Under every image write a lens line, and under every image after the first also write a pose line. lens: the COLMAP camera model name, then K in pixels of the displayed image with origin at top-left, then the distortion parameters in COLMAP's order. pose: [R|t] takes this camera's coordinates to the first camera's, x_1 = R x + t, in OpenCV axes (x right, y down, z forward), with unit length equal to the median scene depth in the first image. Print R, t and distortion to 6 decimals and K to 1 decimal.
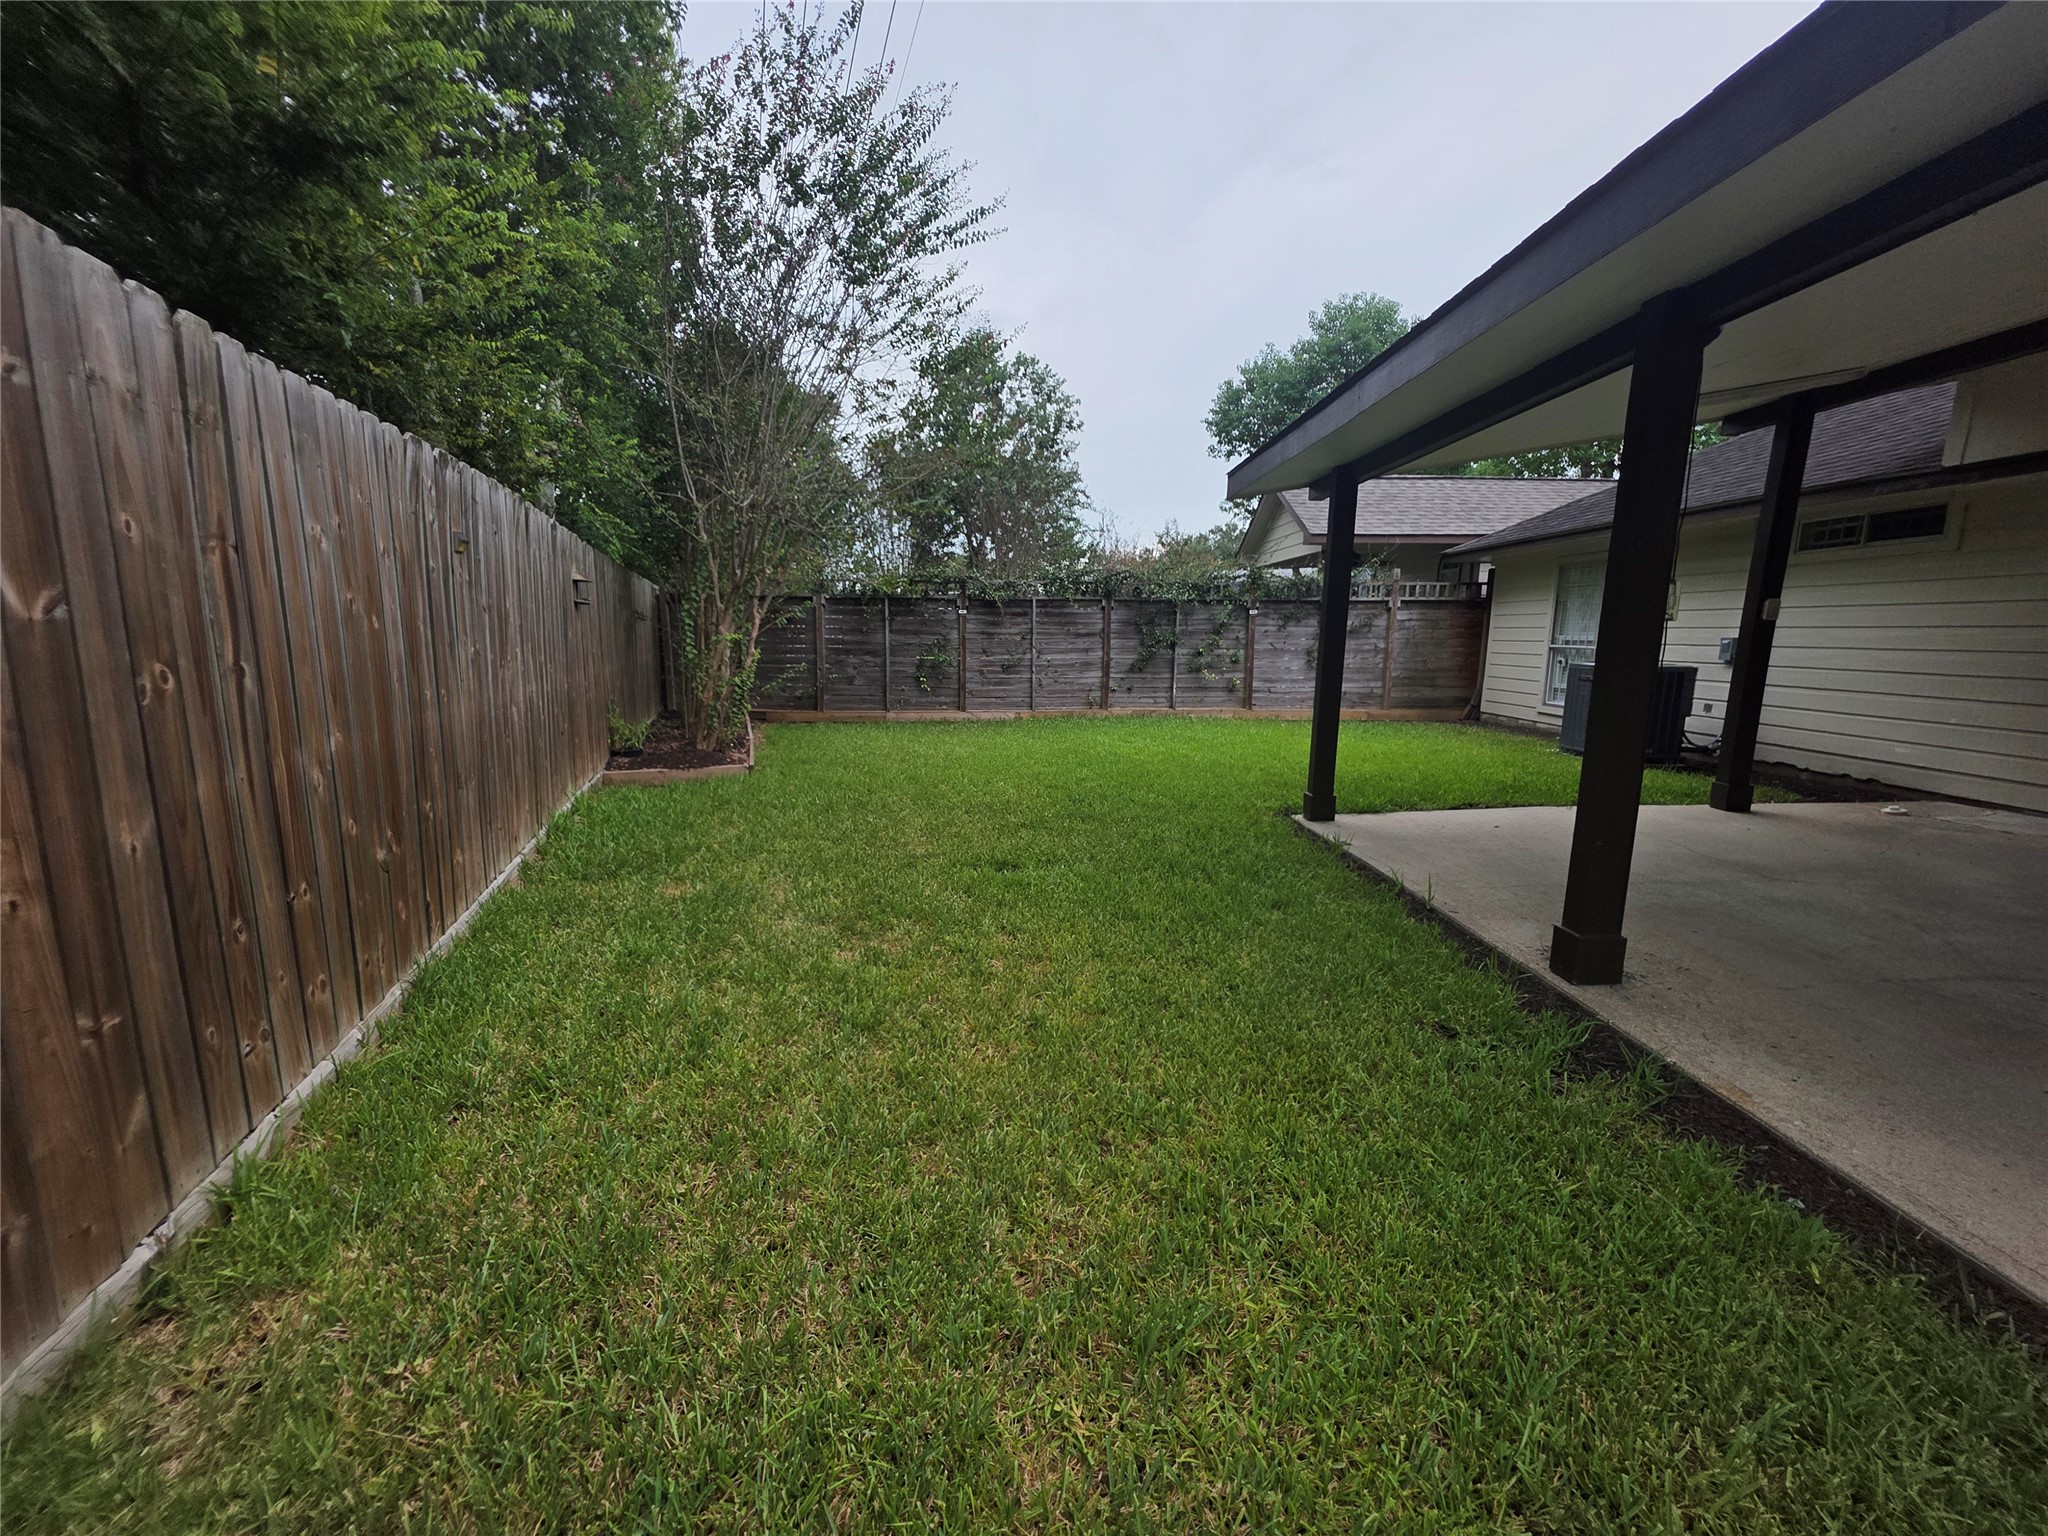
lens RADIAL K [[821.4, 0, 1018.9], [0, 821.4, 770.8], [0, 0, 1]] dist [0.007002, 0.000015]
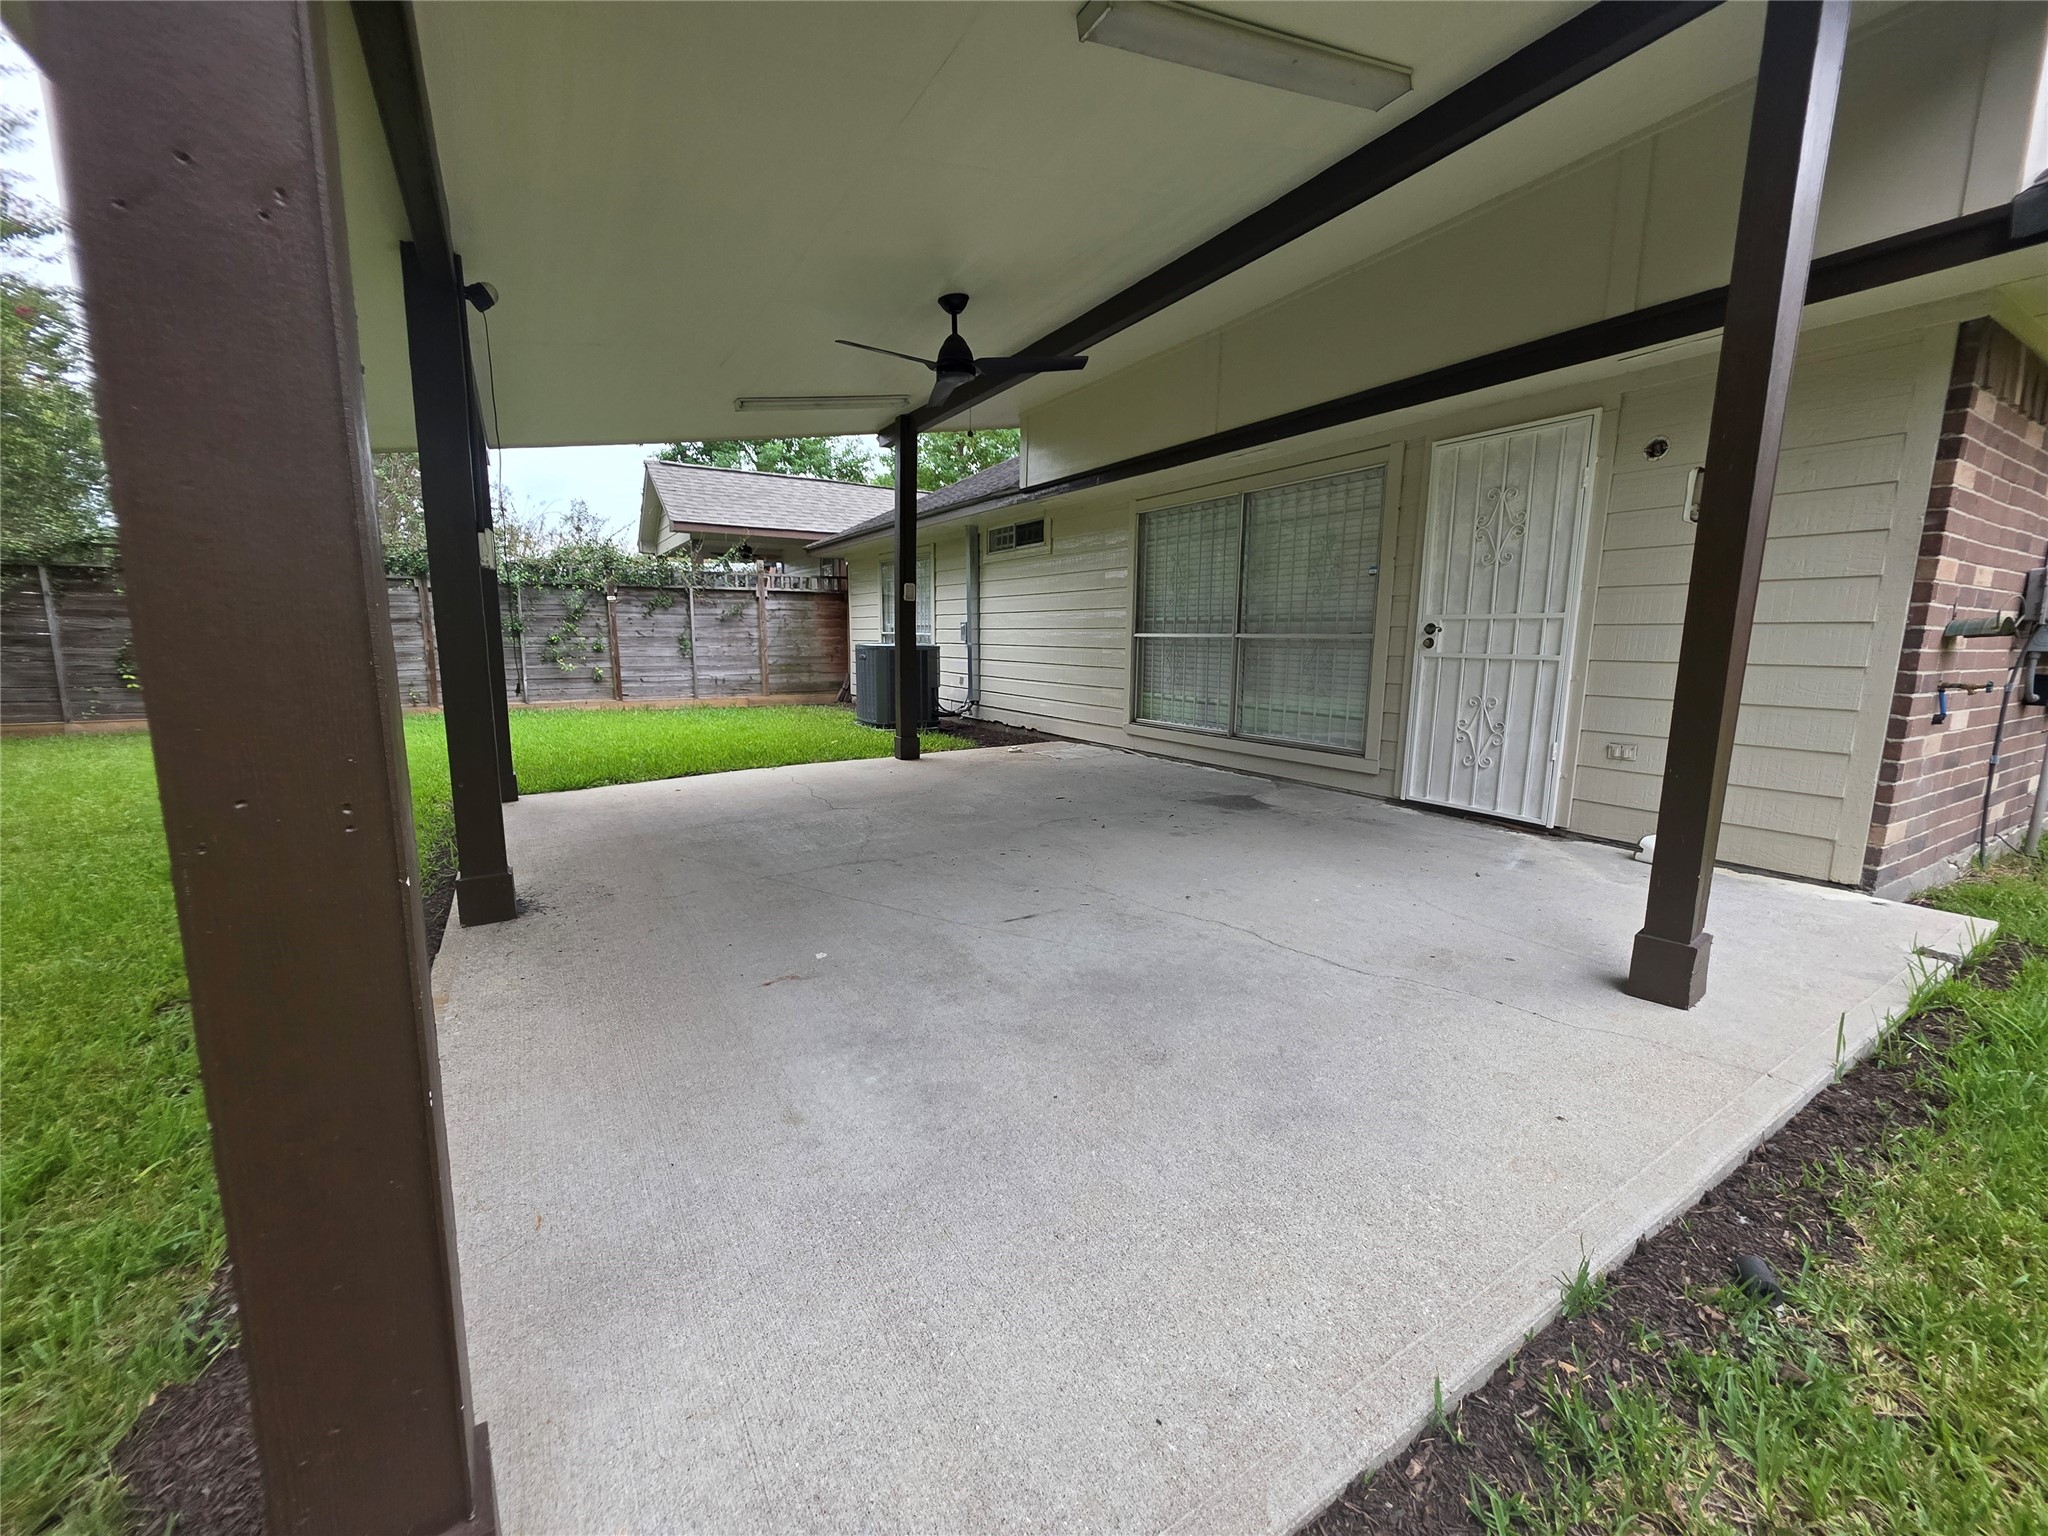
lens RADIAL K [[821.4, 0, 1018.9], [0, 821.4, 770.8], [0, 0, 1]] dist [0.007002, 0.000015]
pose [[0.860598, -0.082728, 0.502521, 0.194716], [0.083581, 0.996282, 0.020877, 0.026098], [-0.502380, 0.024035, 0.864313, -0.059143]]
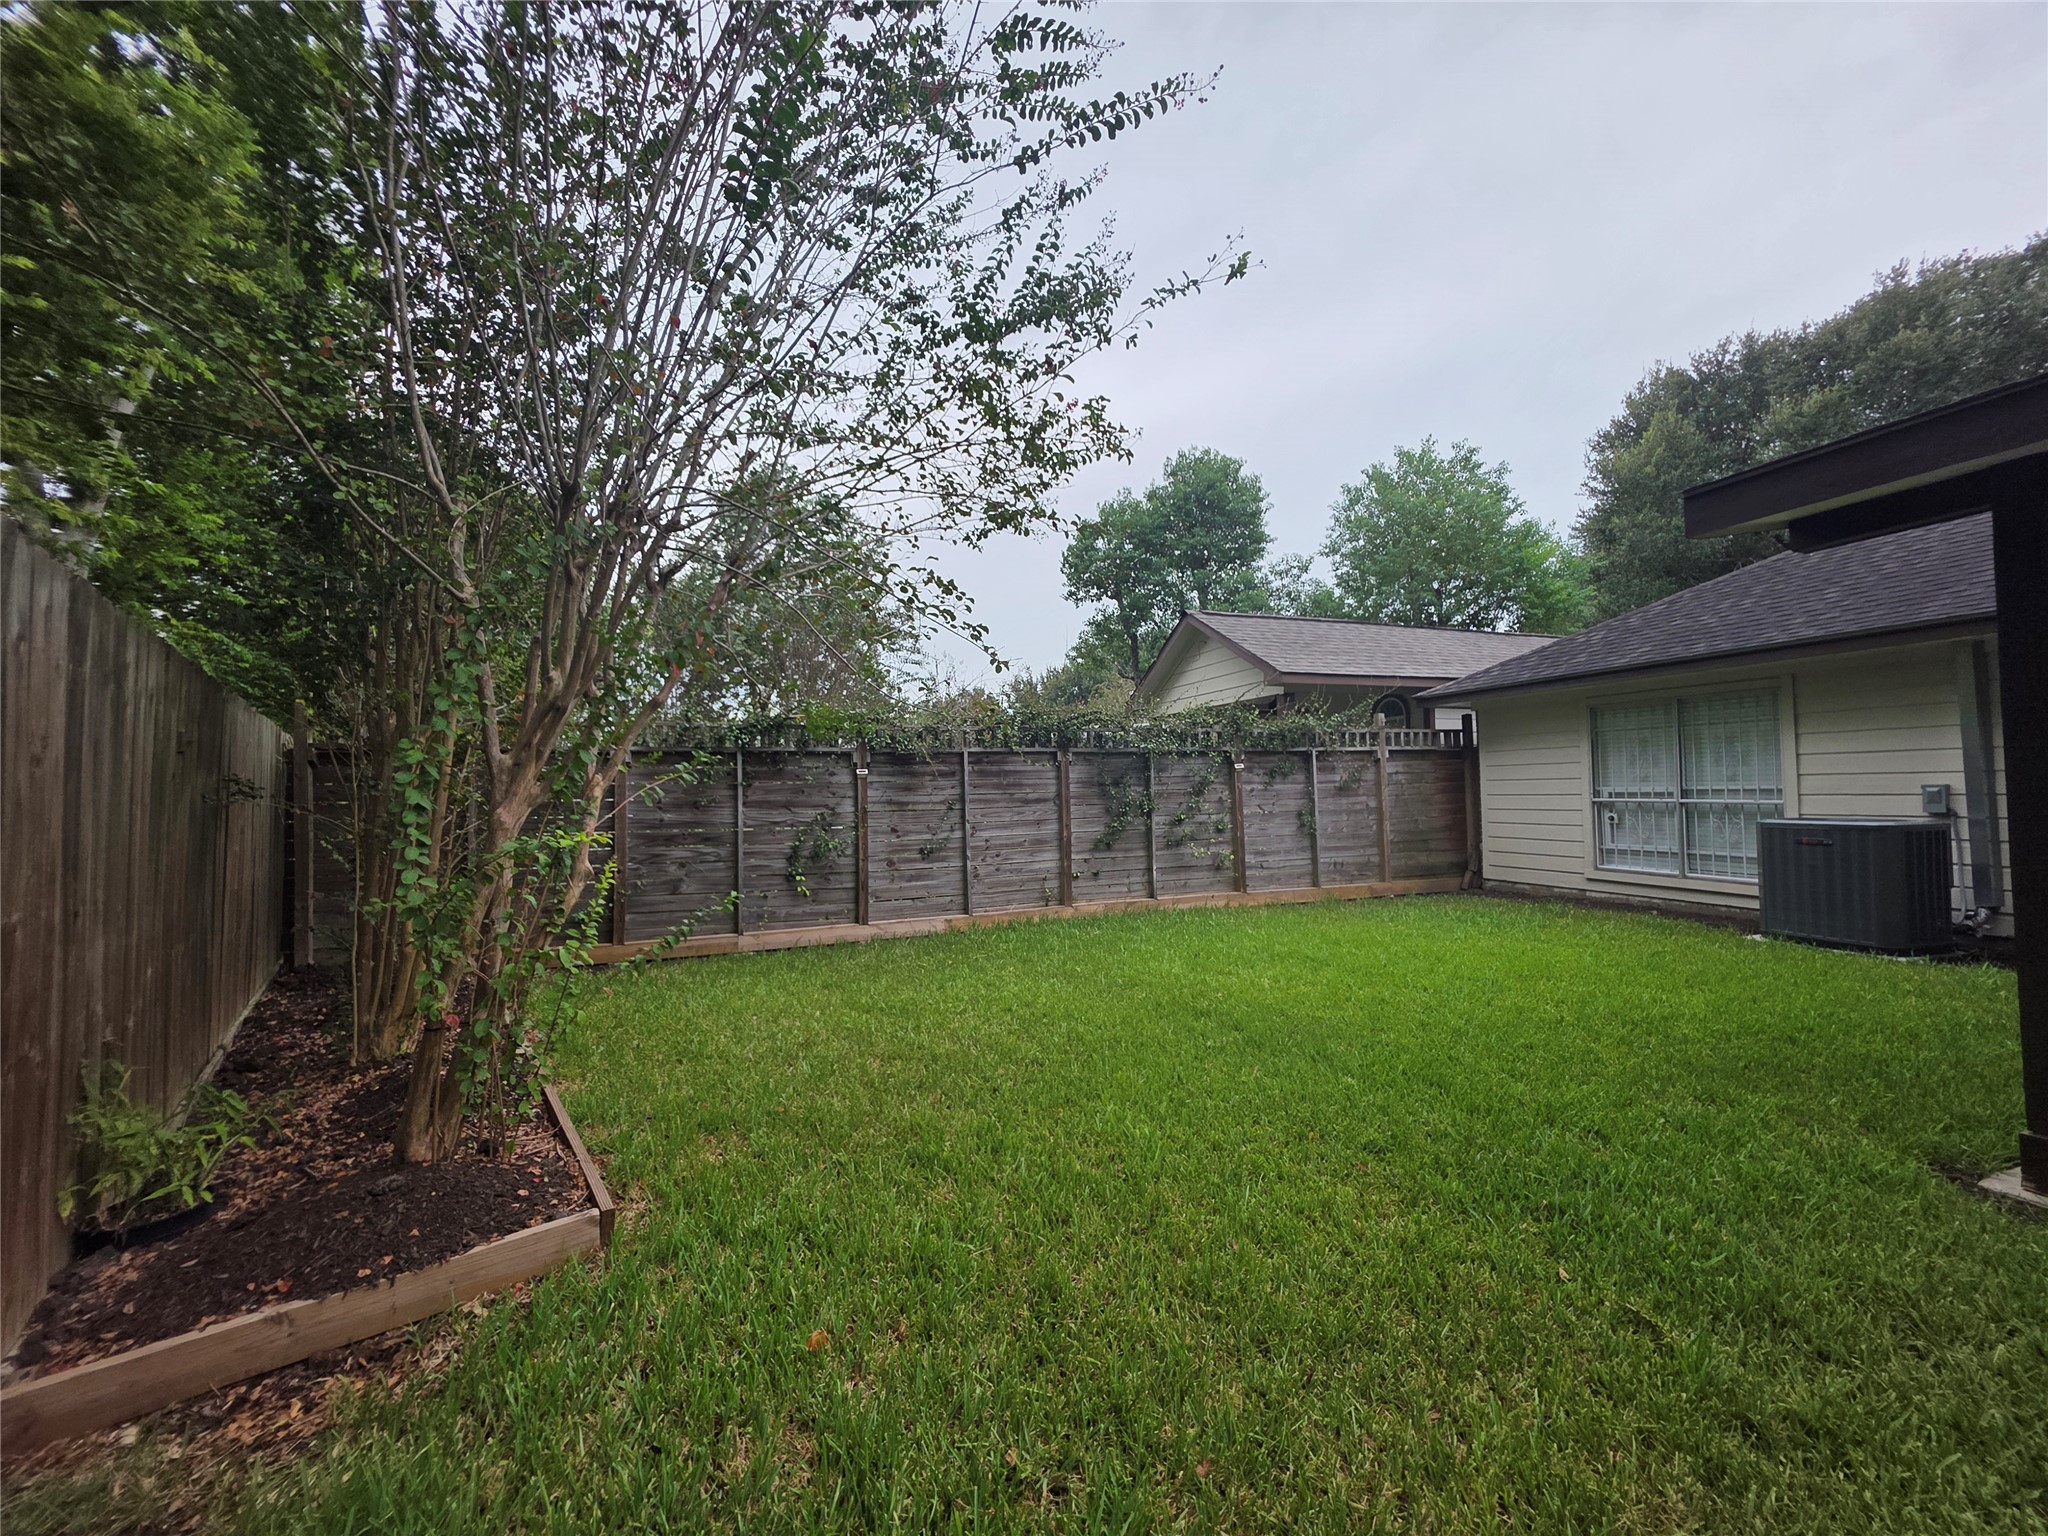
lens RADIAL K [[821.4, 0, 1018.9], [0, 821.4, 770.8], [0, 0, 1]] dist [0.007002, 0.000015]
pose [[0.946652, -0.015510, 0.321884, -0.158784], [0.078058, 0.980133, -0.182337, -0.063671], [-0.312661, 0.197736, 0.929055, 0.346118]]
